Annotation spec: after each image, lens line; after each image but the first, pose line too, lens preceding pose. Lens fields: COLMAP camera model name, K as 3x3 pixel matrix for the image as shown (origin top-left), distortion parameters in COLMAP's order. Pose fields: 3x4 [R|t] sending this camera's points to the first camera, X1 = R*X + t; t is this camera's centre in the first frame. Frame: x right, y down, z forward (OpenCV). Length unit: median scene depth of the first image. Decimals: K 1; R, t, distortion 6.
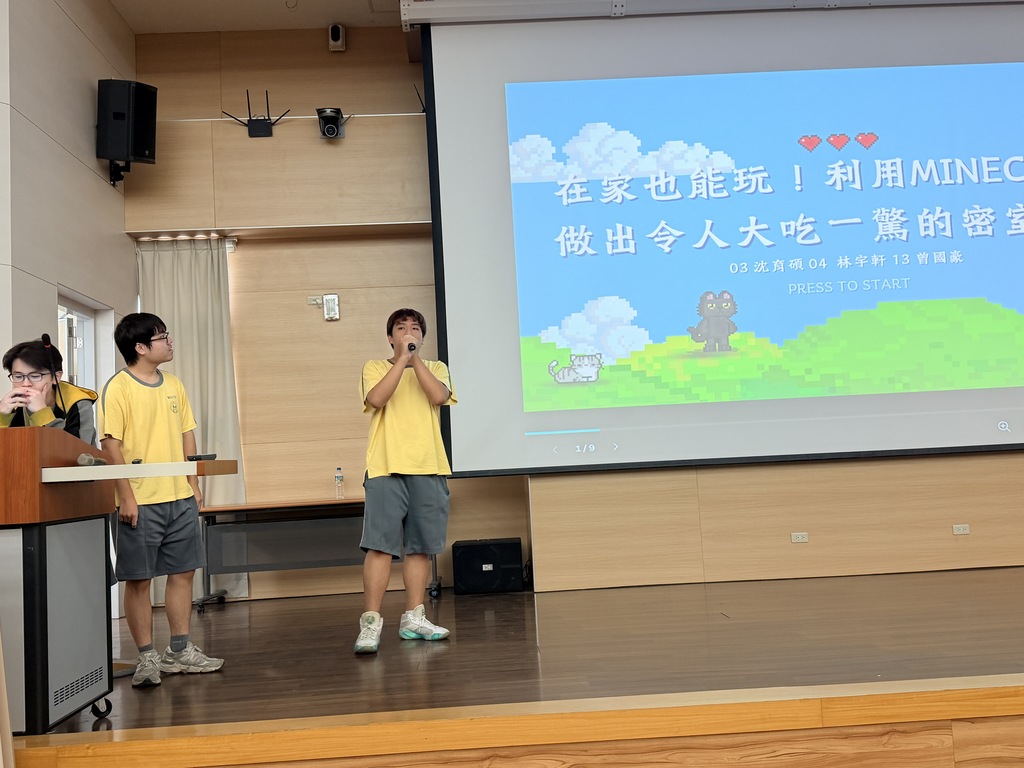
lens RADIAL K [[1025.0, 0, 512.0], [0, 1025.0, 384.0], [0, 0, 1]] dist [0.027743, 0.004039]
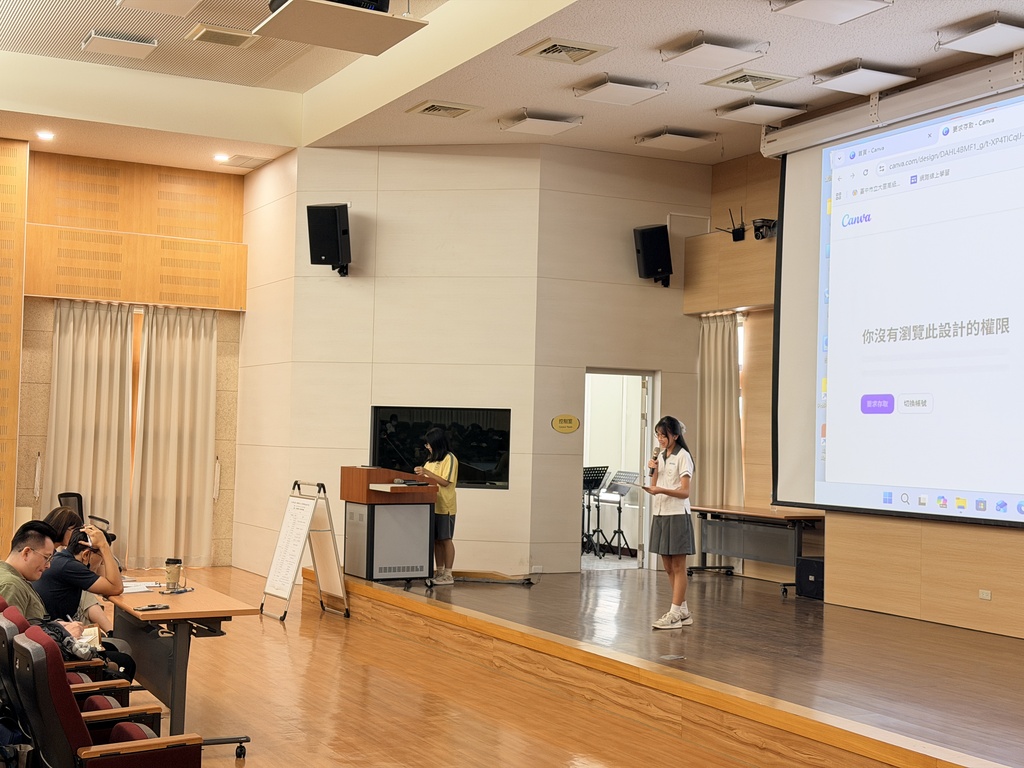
lens RADIAL K [[1408.4, 0, 512.0], [0, 1408.4, 384.0], [0, 0, 1]] dist [-0.013566, -0.076863]
pose [[0.403972, 0.030154, -0.914274, 1.345131], [0.029213, 0.998522, 0.045840, -0.145451], [0.914305, -0.045227, 0.402494, -0.031569]]
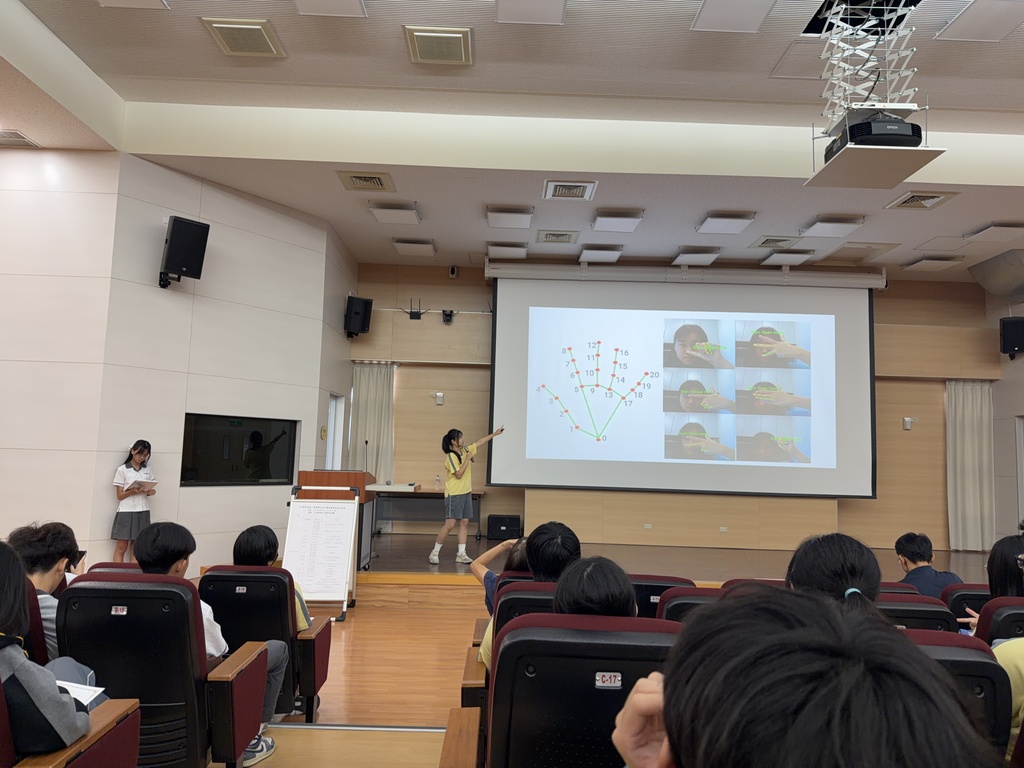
lens RADIAL K [[707.0, 0, 512.0], [0, 707.0, 384.0], [0, 0, 1]] dist [0.054919, -0.086863]
pose [[0.996302, 0.079313, -0.033054, 0.018446], [-0.079929, 0.996643, -0.017736, -0.095008], [0.031537, 0.020313, 0.999296, -0.478088]]
